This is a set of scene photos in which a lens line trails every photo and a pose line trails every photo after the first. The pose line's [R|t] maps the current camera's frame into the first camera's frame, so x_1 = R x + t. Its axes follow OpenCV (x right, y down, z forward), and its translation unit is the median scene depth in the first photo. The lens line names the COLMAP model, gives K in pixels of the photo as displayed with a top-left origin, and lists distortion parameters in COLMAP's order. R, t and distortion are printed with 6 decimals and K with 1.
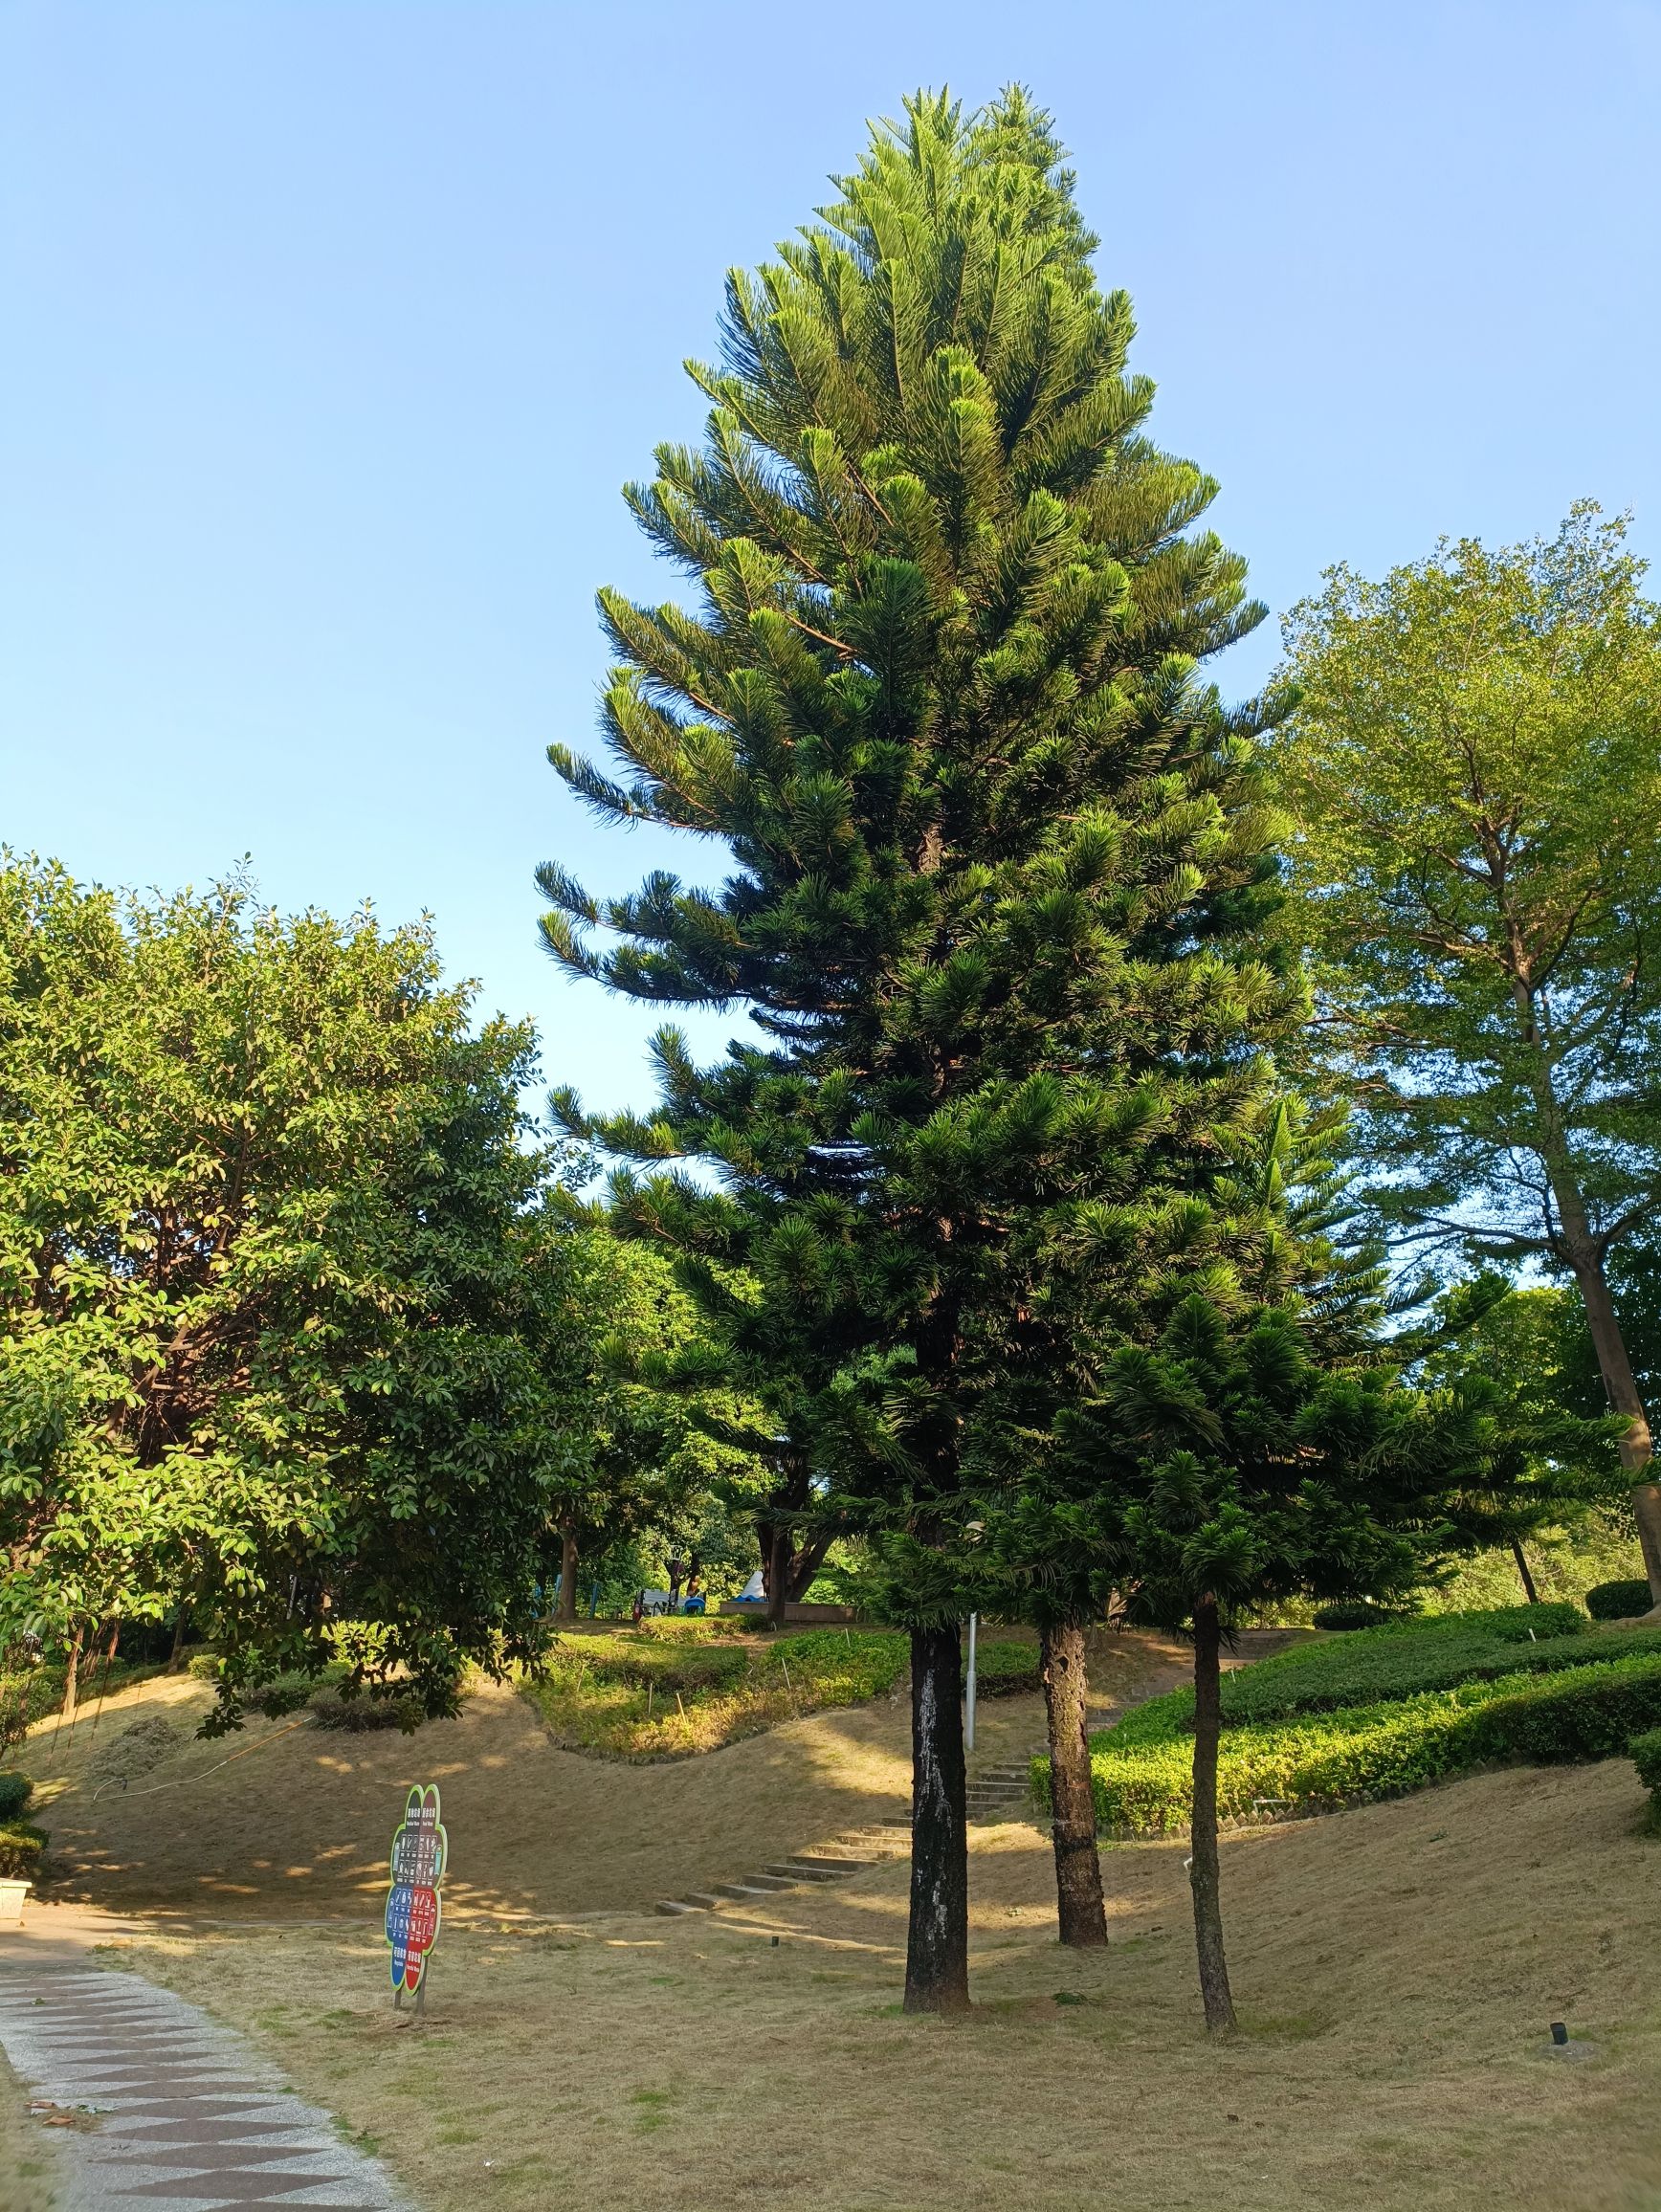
lens RADIAL K [[1750.6, 0, 830.5], [0, 1750.6, 1106.0], [0, 0, 1]] dist [0.005752, 0.002691]
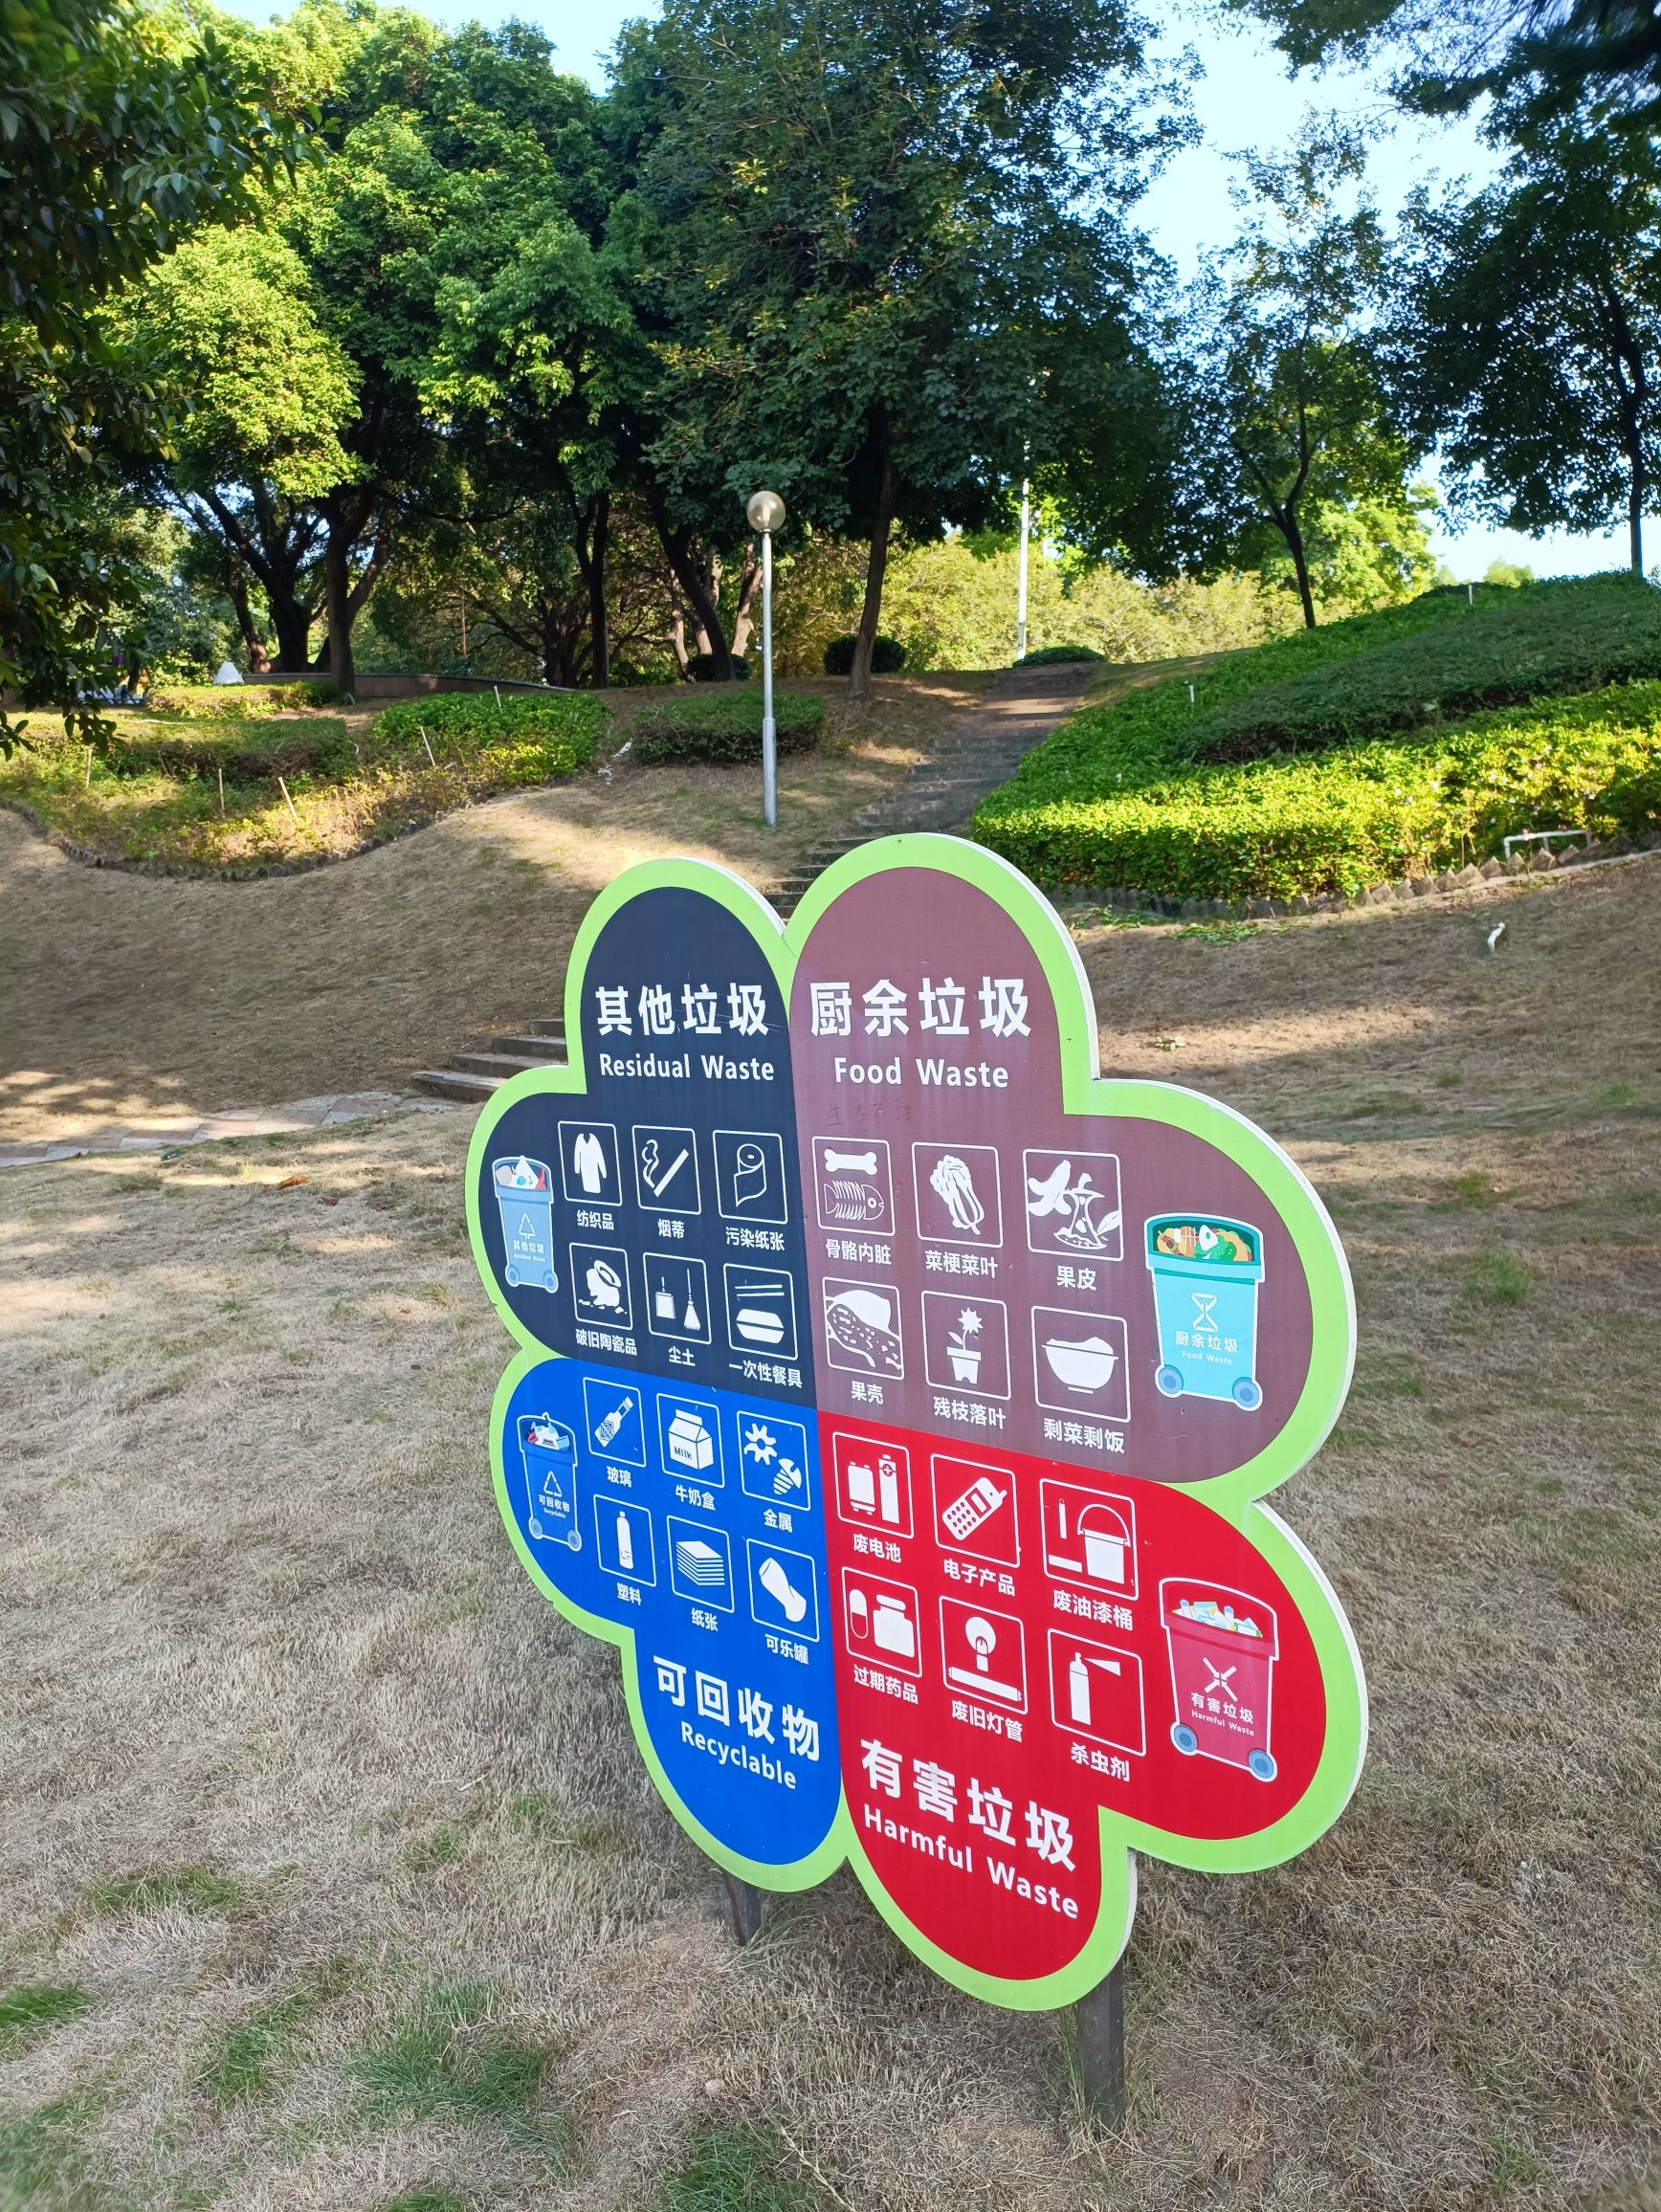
lens RADIAL K [[1630.4, 0, 830.5], [0, 1630.4, 1106.0], [0, 0, 1]] dist [0.118786, 0.001359]
pose [[0.936626, -0.114622, 0.331050, -0.117261], [-0.057986, 0.881207, 0.469161, 0.136303], [-0.345500, -0.458625, 0.818714, 0.349432]]
